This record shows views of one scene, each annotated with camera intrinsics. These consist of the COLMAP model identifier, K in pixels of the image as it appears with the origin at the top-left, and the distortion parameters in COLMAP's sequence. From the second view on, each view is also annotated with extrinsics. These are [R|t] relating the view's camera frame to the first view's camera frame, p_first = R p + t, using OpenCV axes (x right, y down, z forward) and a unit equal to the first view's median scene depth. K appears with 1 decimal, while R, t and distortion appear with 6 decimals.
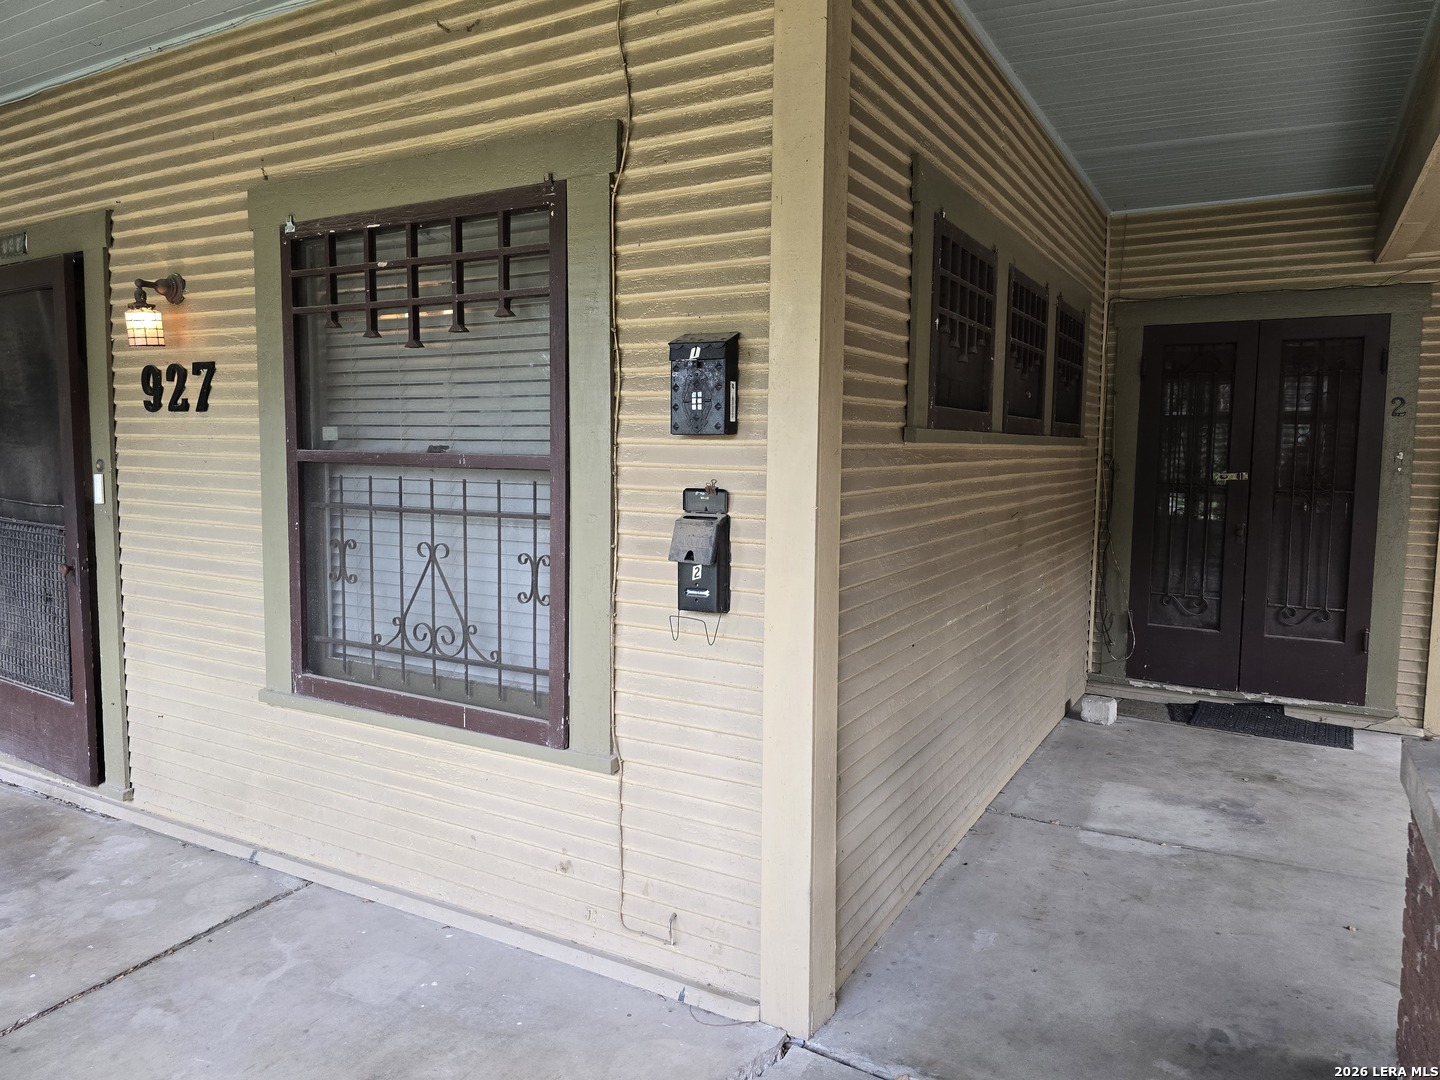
lens RADIAL K [[959.8, 0, 716.5], [0, 959.8, 540.6], [0, 0, 1]] dist [0.052116, -0.043575]
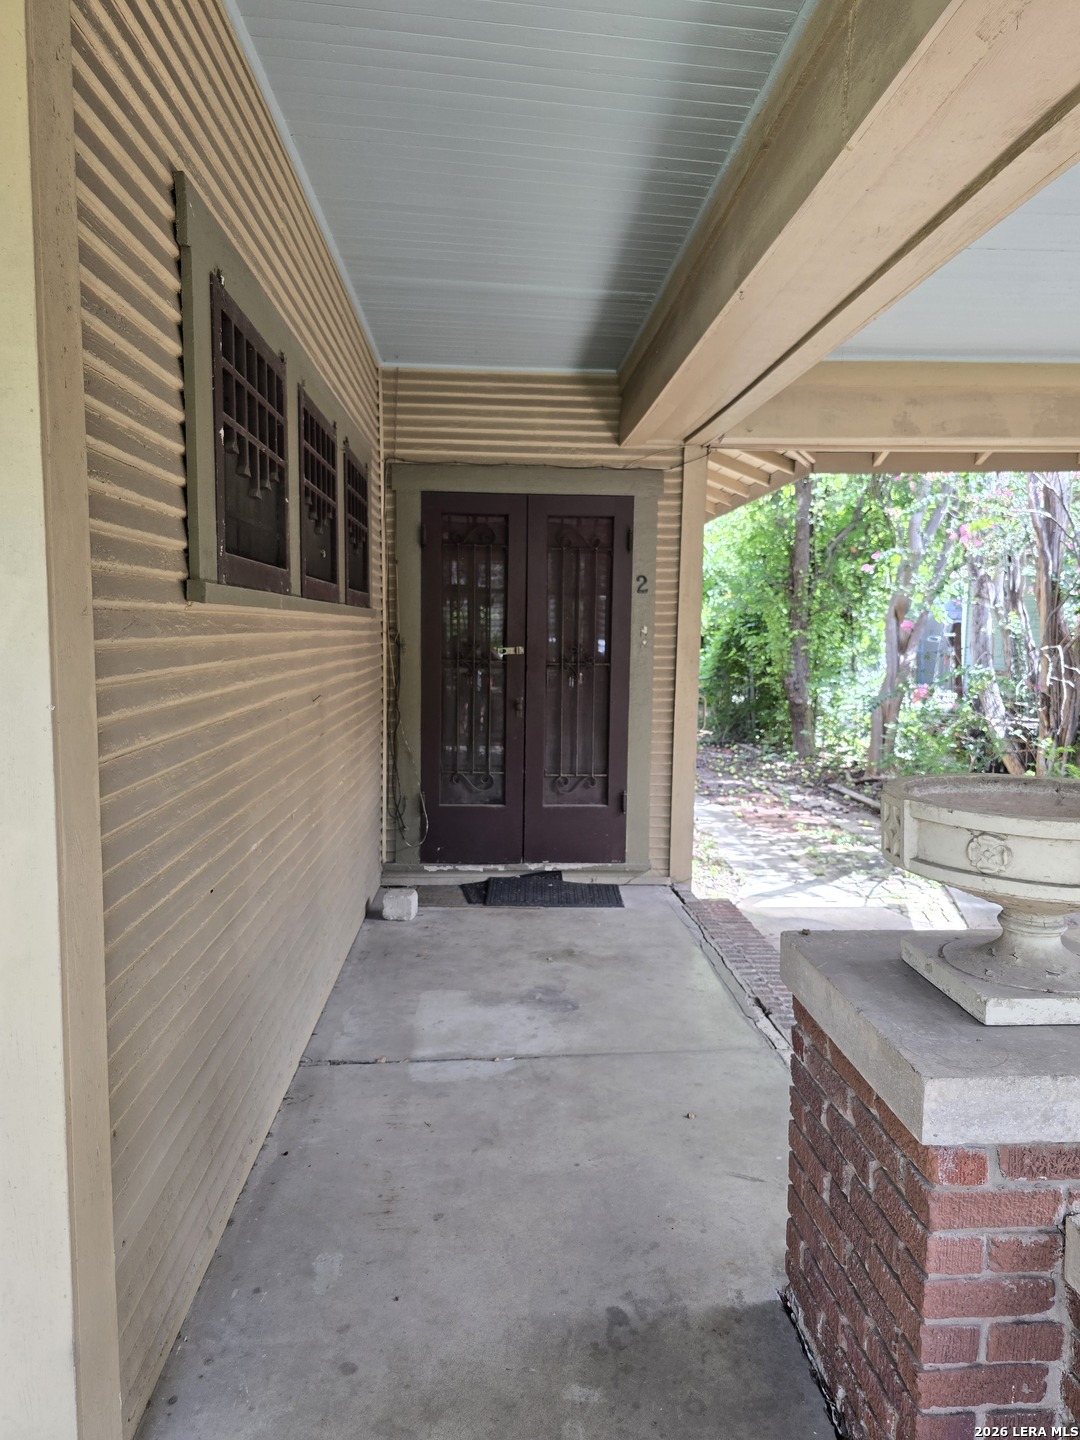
lens RADIAL K [[959.8, 0, 534.0], [0, 959.8, 722.8], [0, 0, 1]] dist [0.052116, -0.043575]
pose [[0.837810, -0.051023, 0.543572, 0.017462], [0.047544, 0.998660, 0.020460, -0.013722], [-0.543888, 0.008702, 0.839113, 0.208487]]
